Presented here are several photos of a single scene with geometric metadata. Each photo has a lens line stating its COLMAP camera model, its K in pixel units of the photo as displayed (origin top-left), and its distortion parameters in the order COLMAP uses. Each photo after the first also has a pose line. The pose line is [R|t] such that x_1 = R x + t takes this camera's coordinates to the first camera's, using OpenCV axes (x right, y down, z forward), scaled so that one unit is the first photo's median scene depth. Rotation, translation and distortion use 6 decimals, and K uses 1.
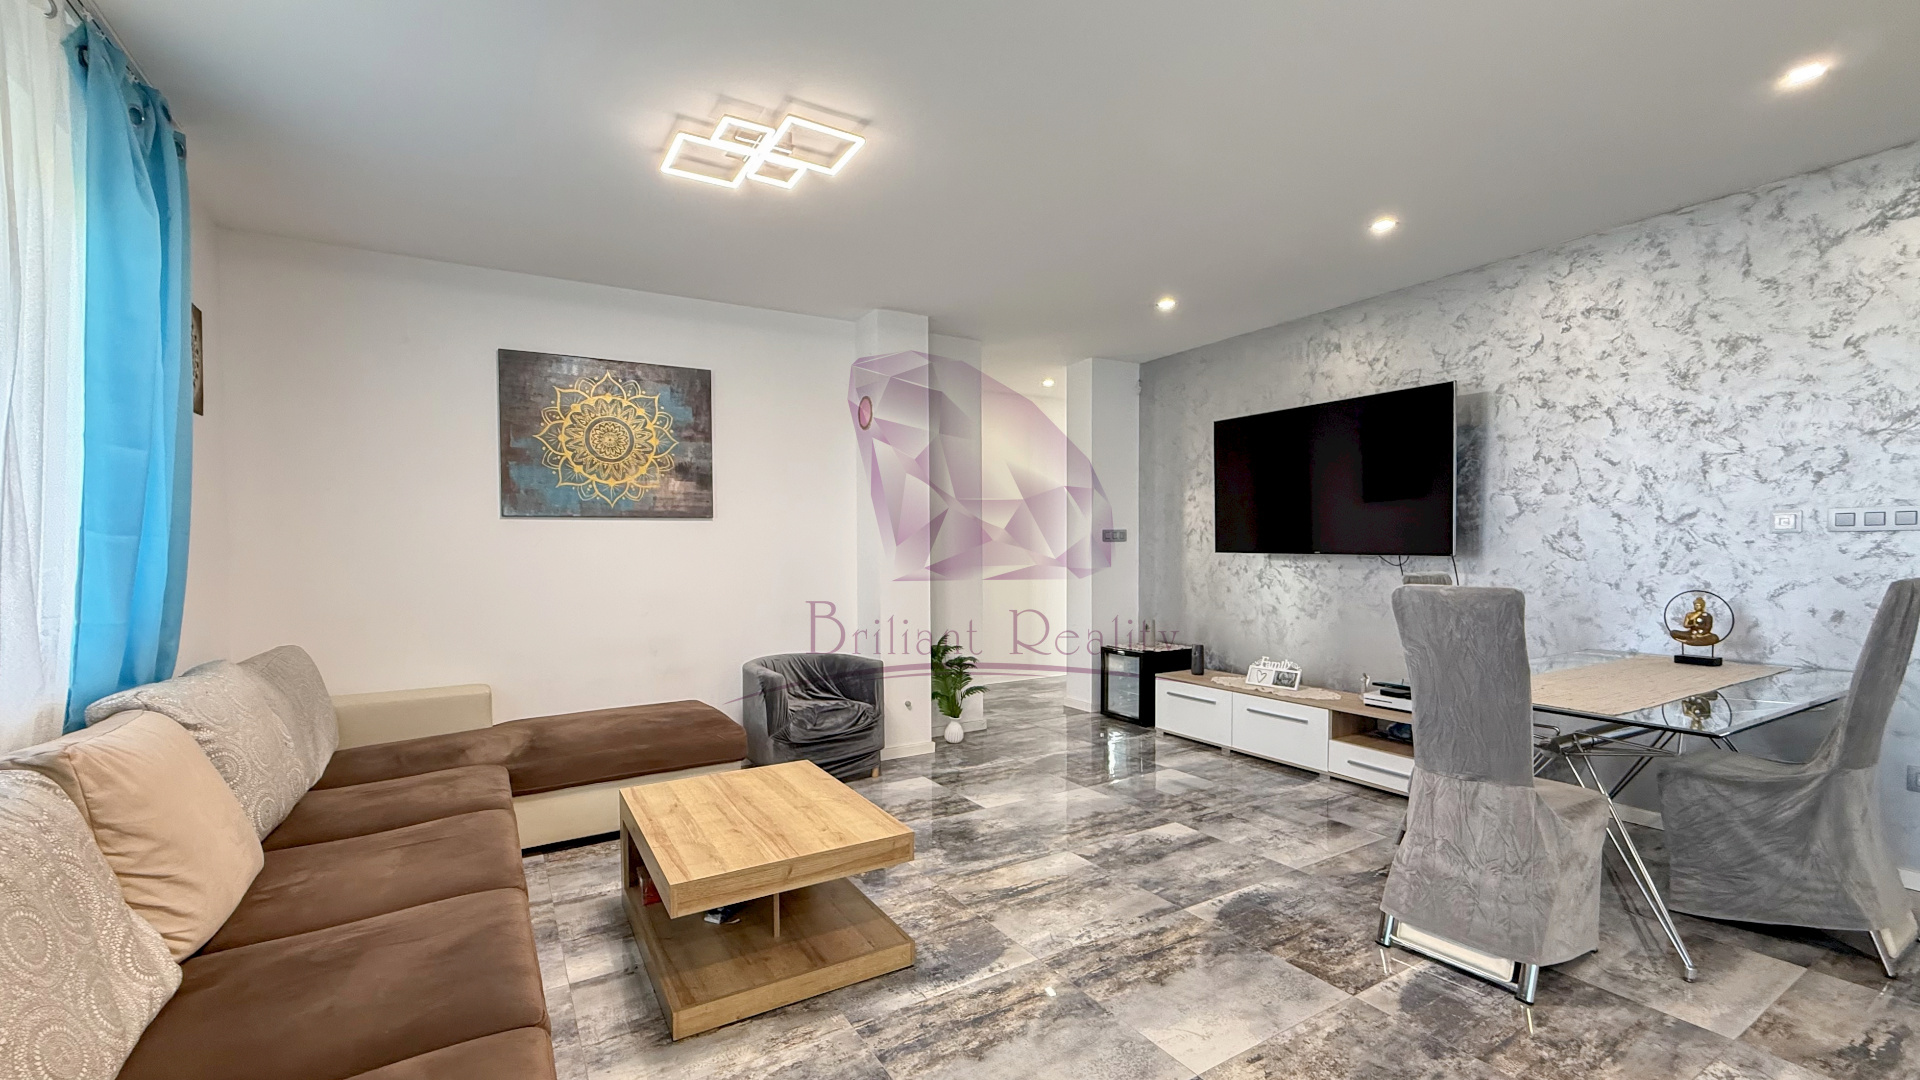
lens RADIAL K [[792.6, 0, 949.5], [0, 792.6, 578.0], [0, 0, 1]] dist [-0.000047, -0.000152]
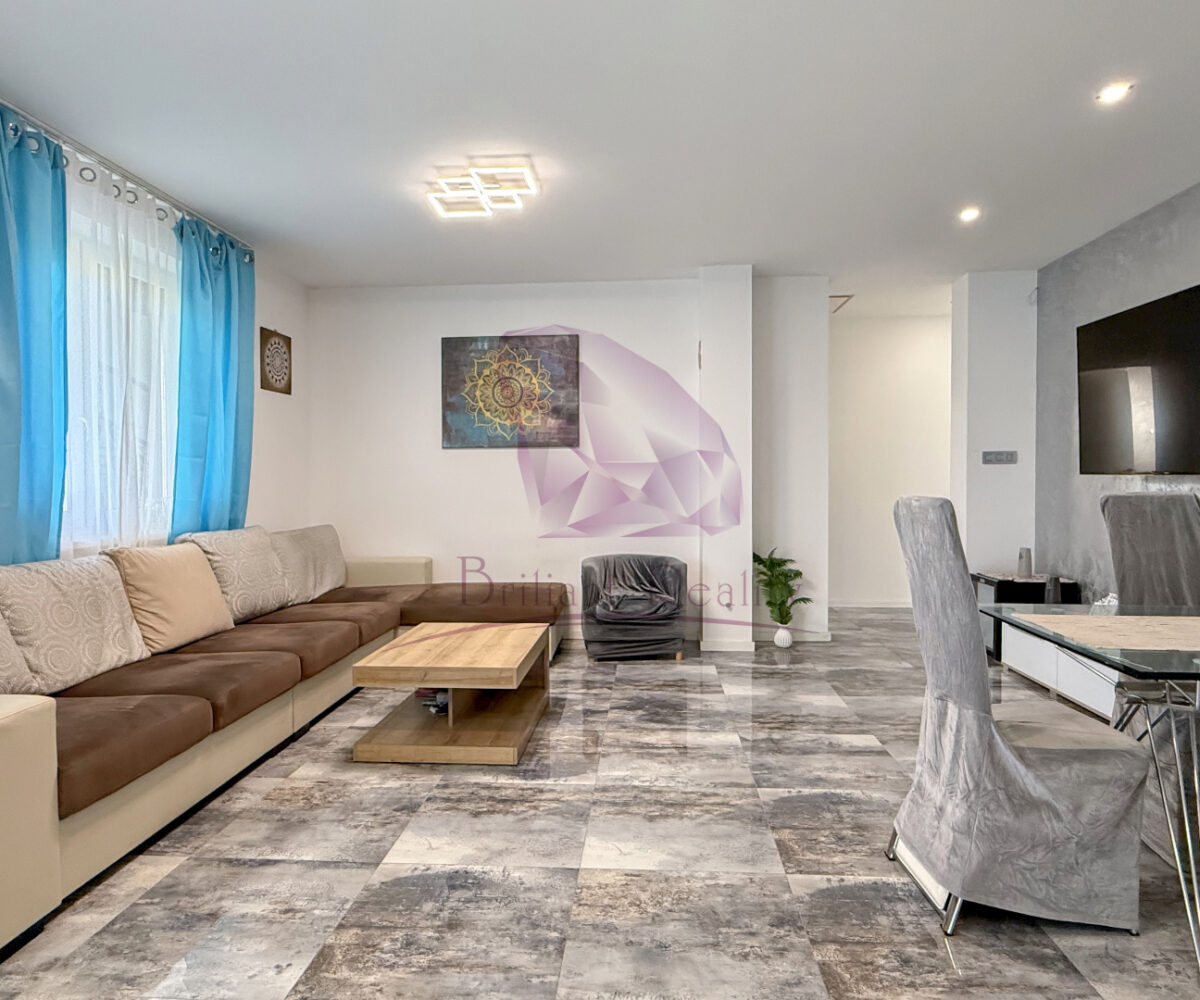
lens RADIAL K [[739.0, 0, 587.5], [0, 739.0, 503.8], [0, 0, 1]] dist [-0.000390, 0.001157]
pose [[0.816786, 0.023921, -0.576445, 0.606934], [-0.025809, 0.999655, 0.004914, 0.018492], [0.576364, 0.010864, 0.817121, 0.012009]]
